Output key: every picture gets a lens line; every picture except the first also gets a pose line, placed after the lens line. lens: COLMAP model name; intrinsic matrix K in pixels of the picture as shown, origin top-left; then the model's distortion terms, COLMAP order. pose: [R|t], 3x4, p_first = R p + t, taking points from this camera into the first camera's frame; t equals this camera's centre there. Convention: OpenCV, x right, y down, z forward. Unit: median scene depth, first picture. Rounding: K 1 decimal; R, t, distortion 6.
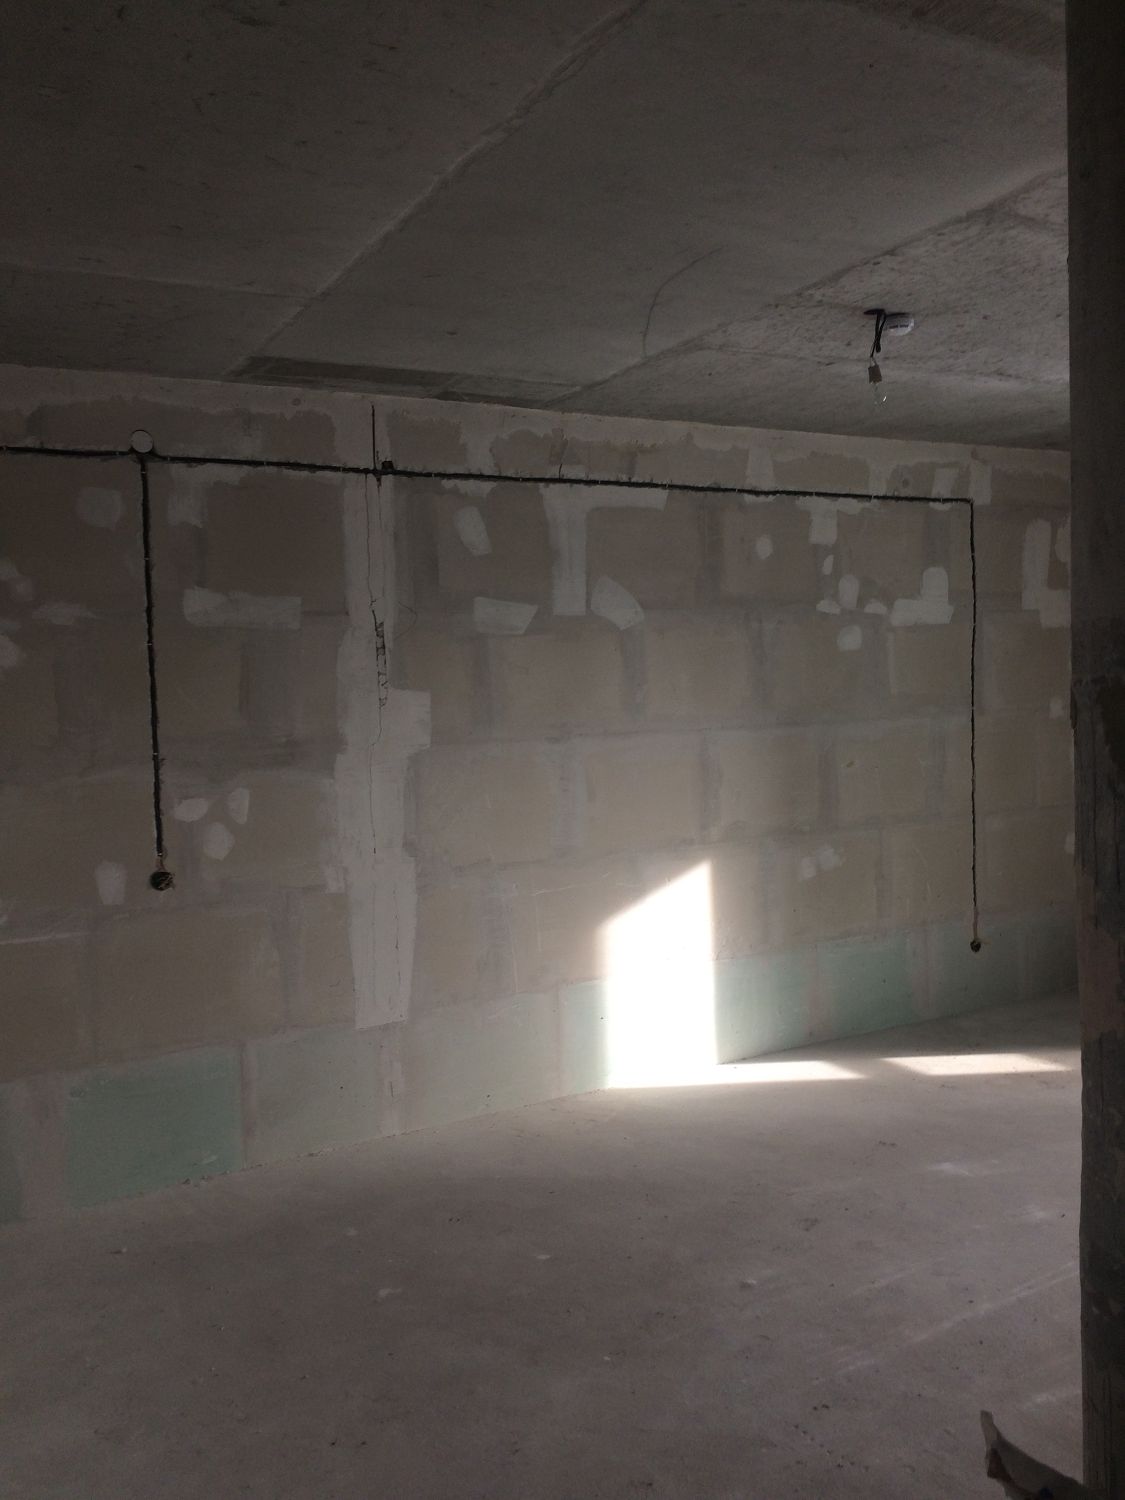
lens RADIAL K [[1269.7, 0, 567.8], [0, 1269.7, 750.3], [0, 0, 1]] dist [0.085891, -0.102423]
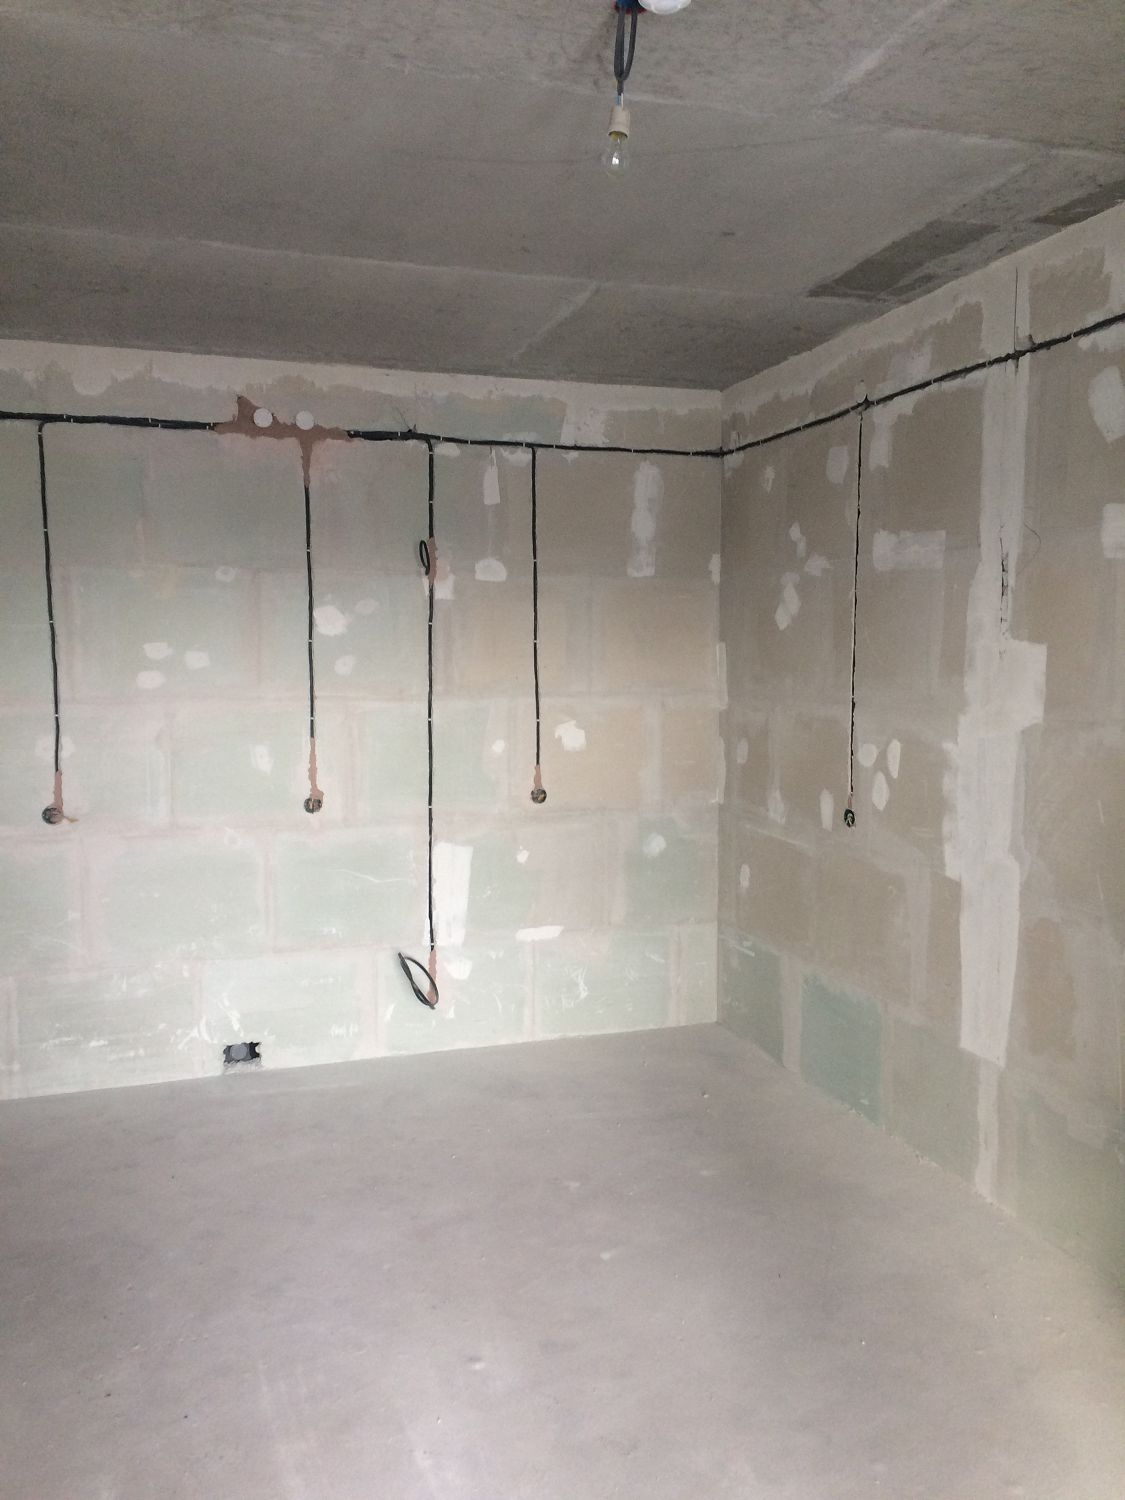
lens RADIAL K [[1269.7, 0, 569.8], [0, 1269.7, 749.0], [0, 0, 1]] dist [0.085891, -0.102423]
pose [[-0.191888, 0.115457, -0.974602, 0.723230], [-0.038478, 0.991407, 0.125023, -0.074190], [0.980662, 0.061491, -0.185797, 0.949387]]
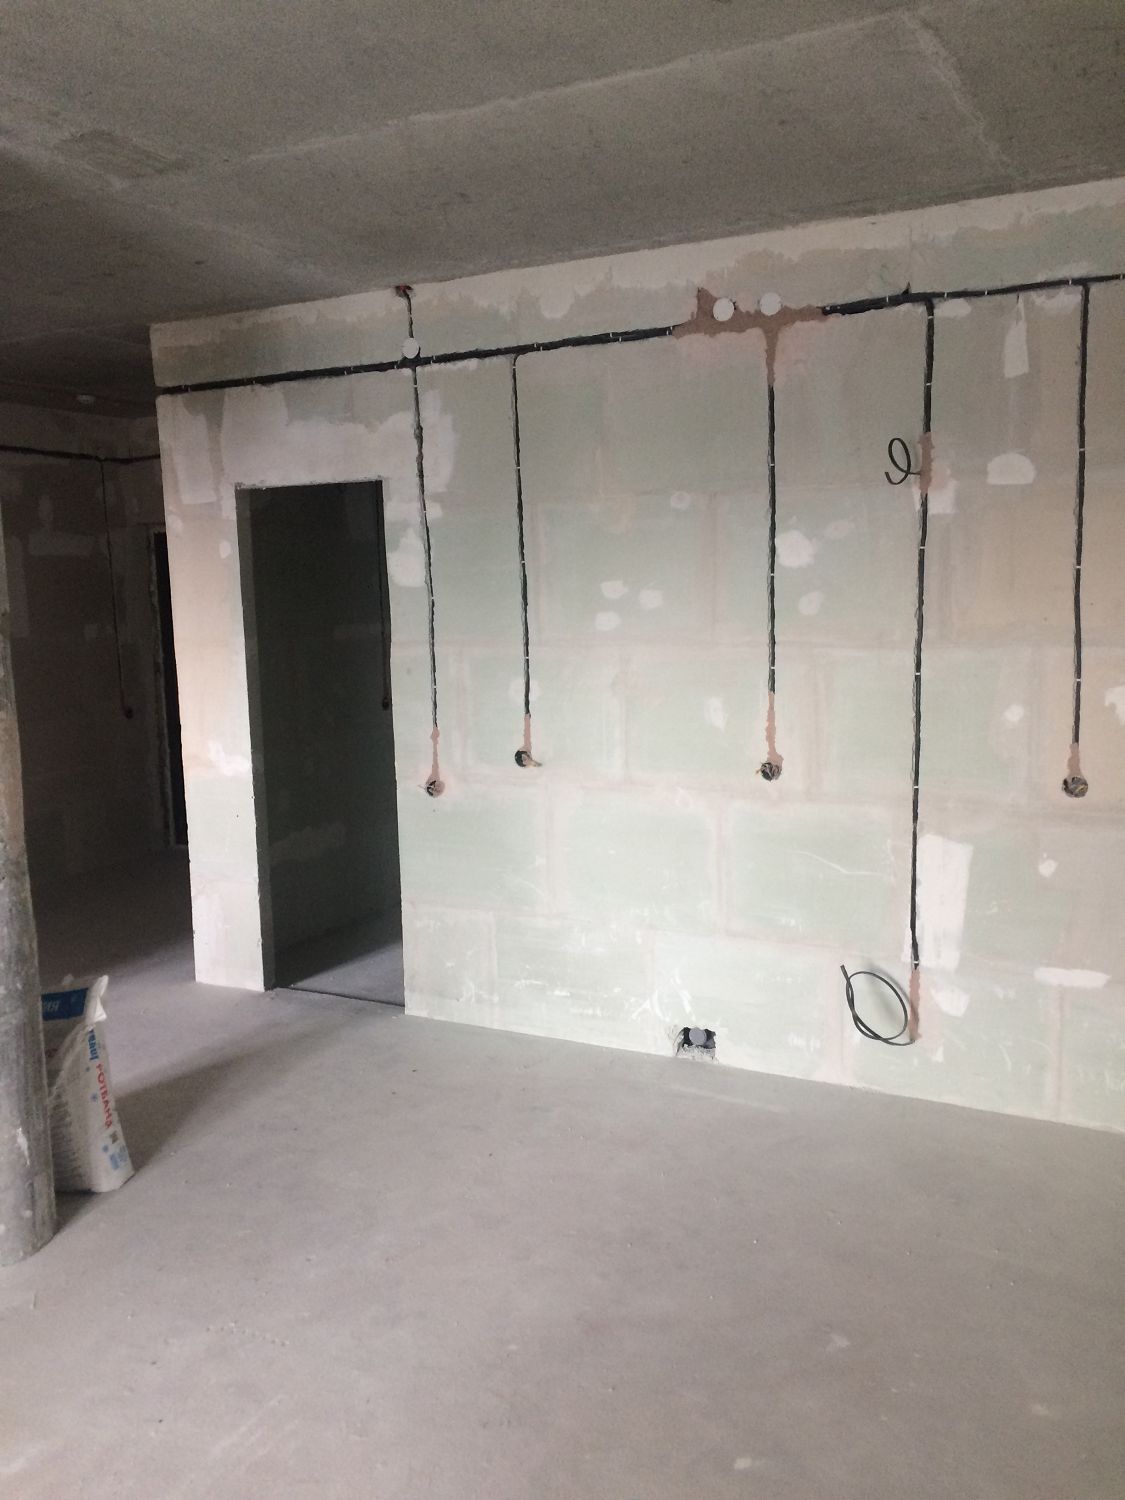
lens RADIAL K [[1269.7, 0, 566.9], [0, 1269.7, 747.9], [0, 0, 1]] dist [0.085891, -0.102423]
pose [[-0.832987, 0.125404, -0.538894, 0.306817], [0.025661, 0.981684, 0.188779, -0.075041], [0.552697, 0.143421, -0.820948, 1.213003]]
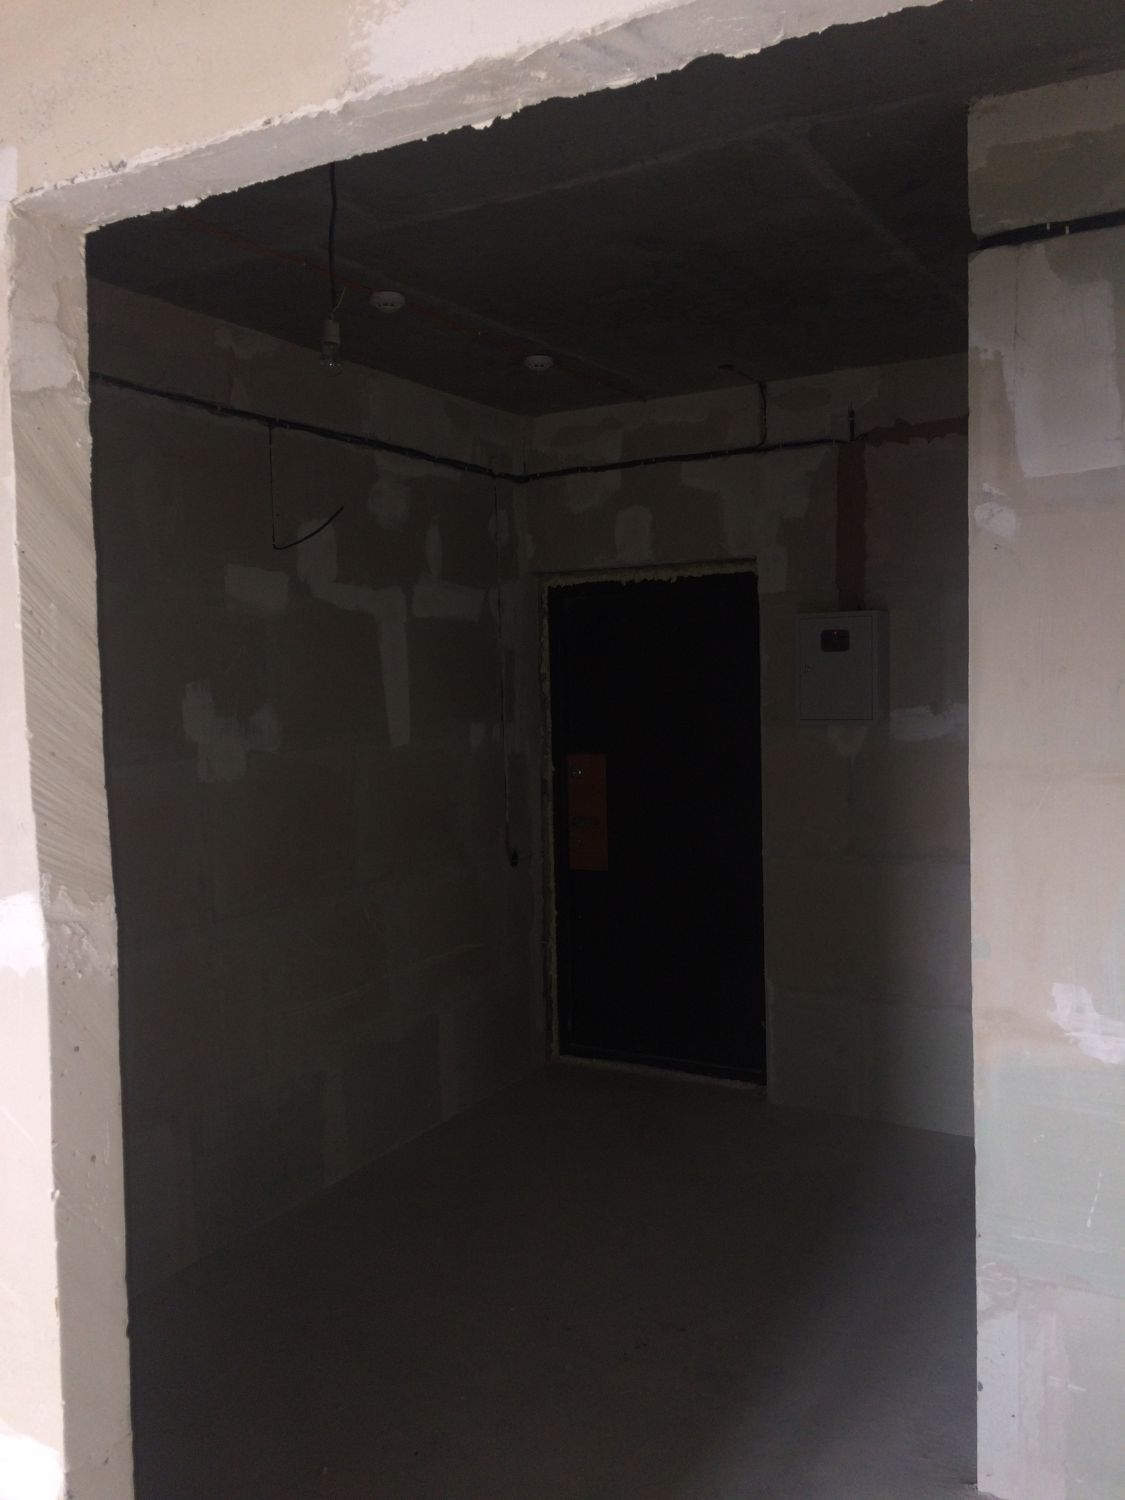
lens RADIAL K [[1269.7, 0, 569.2], [0, 1269.7, 749.0], [0, 0, 1]] dist [0.085891, -0.102423]
pose [[-0.850243, 0.084782, -0.519518, 0.400427], [0.026148, 0.992528, 0.119182, -0.037087], [0.525741, 0.087750, -0.846107, 0.394651]]
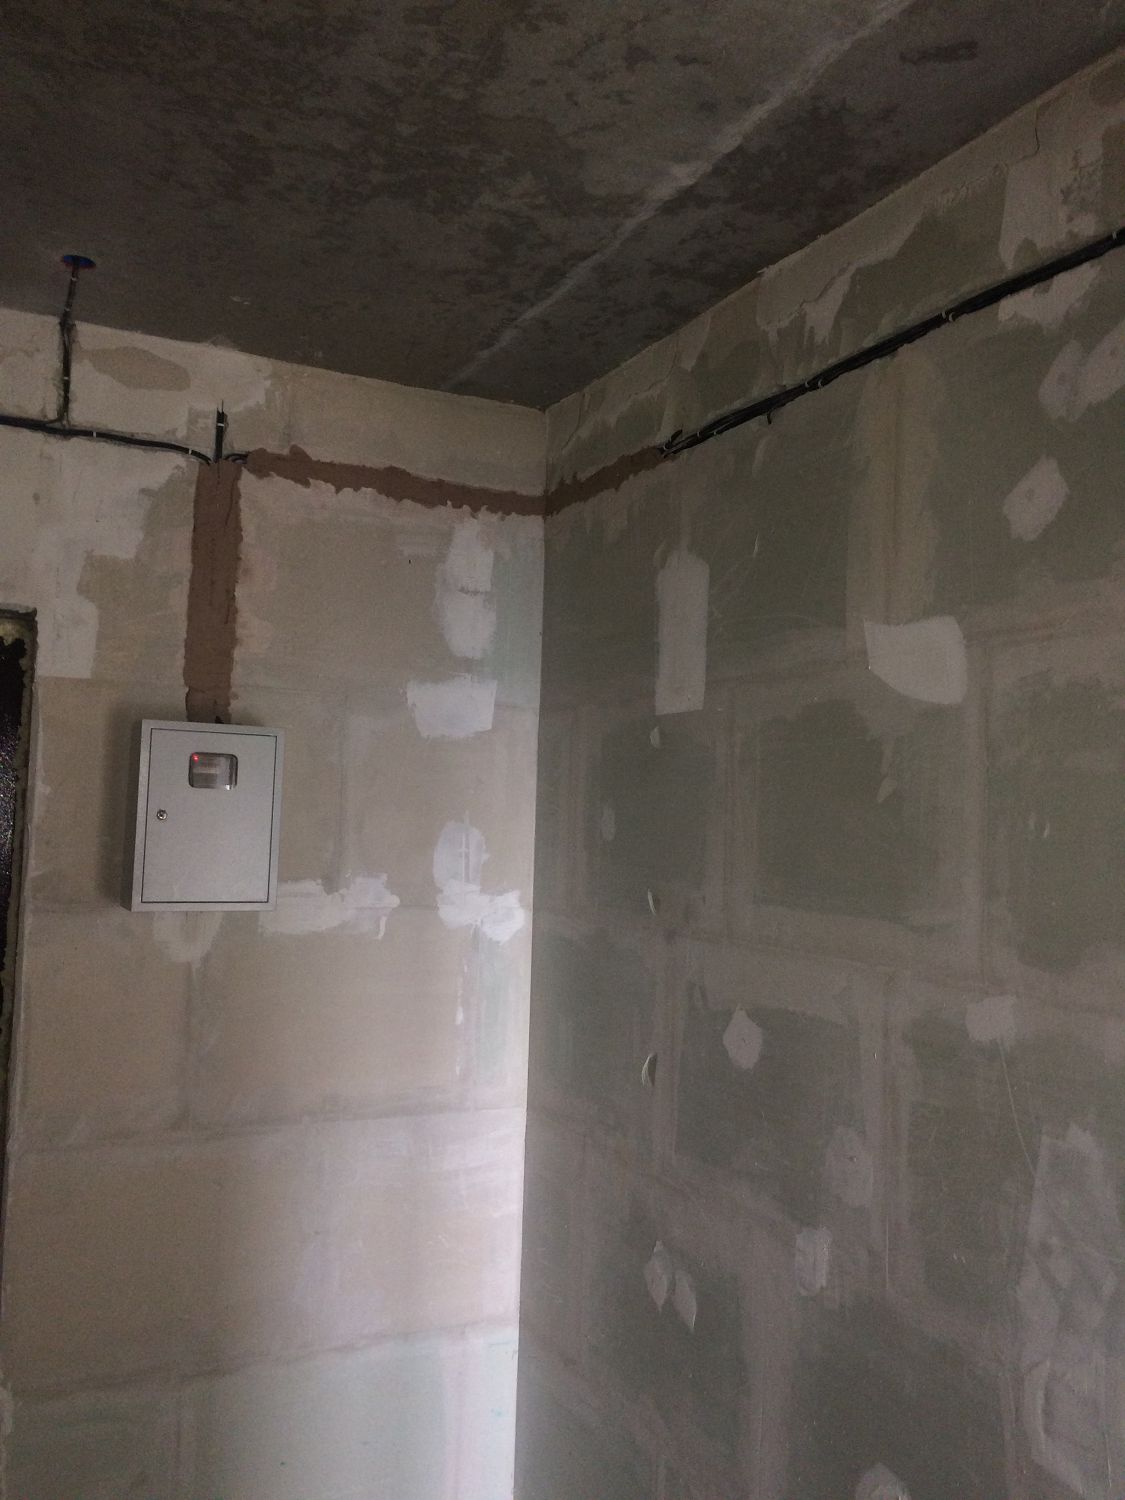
lens RADIAL K [[1269.7, 0, 562.0], [0, 1269.7, 747.7], [0, 0, 1]] dist [0.085891, -0.102423]
pose [[-0.057155, -0.027007, -0.998000, 0.338108], [-0.081324, 0.996438, -0.022307, -0.020229], [0.995048, 0.079886, -0.059148, 0.085447]]
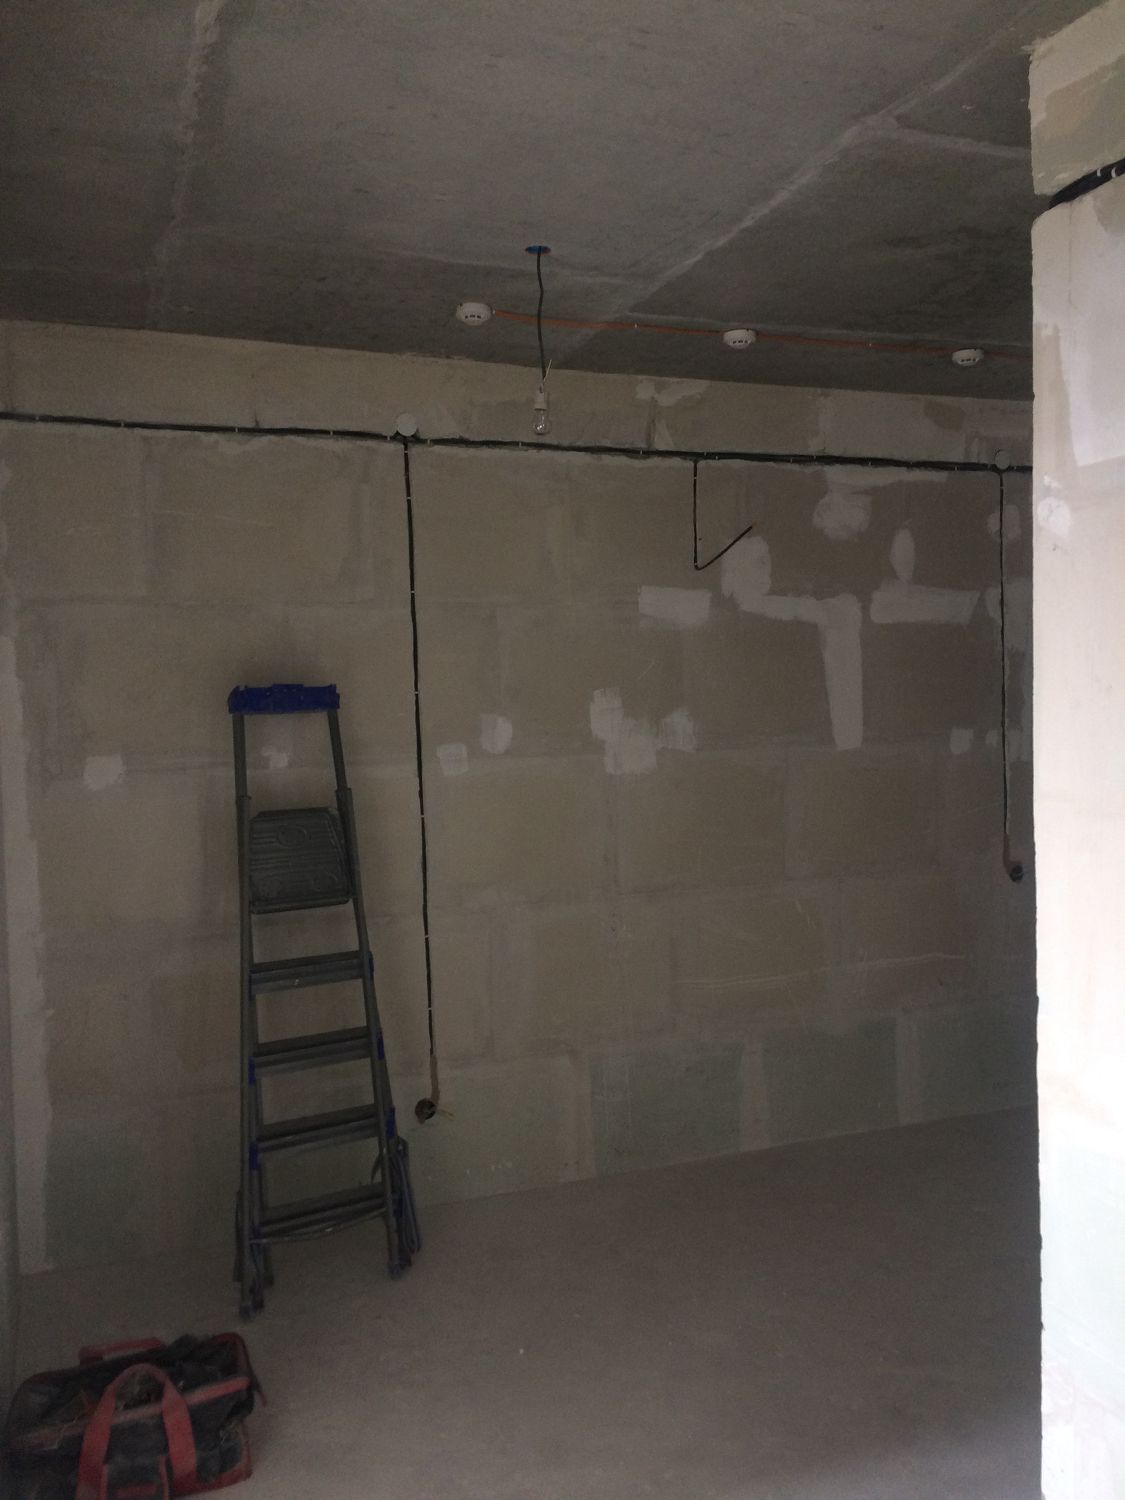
lens RADIAL K [[1269.7, 0, 569.1], [0, 1269.7, 750.6], [0, 0, 1]] dist [0.085891, -0.102423]
pose [[-0.988300, 0.048130, 0.144728, 0.060680], [0.062118, 0.993657, 0.093736, -0.033570], [-0.139299, 0.101629, -0.985021, 0.528753]]
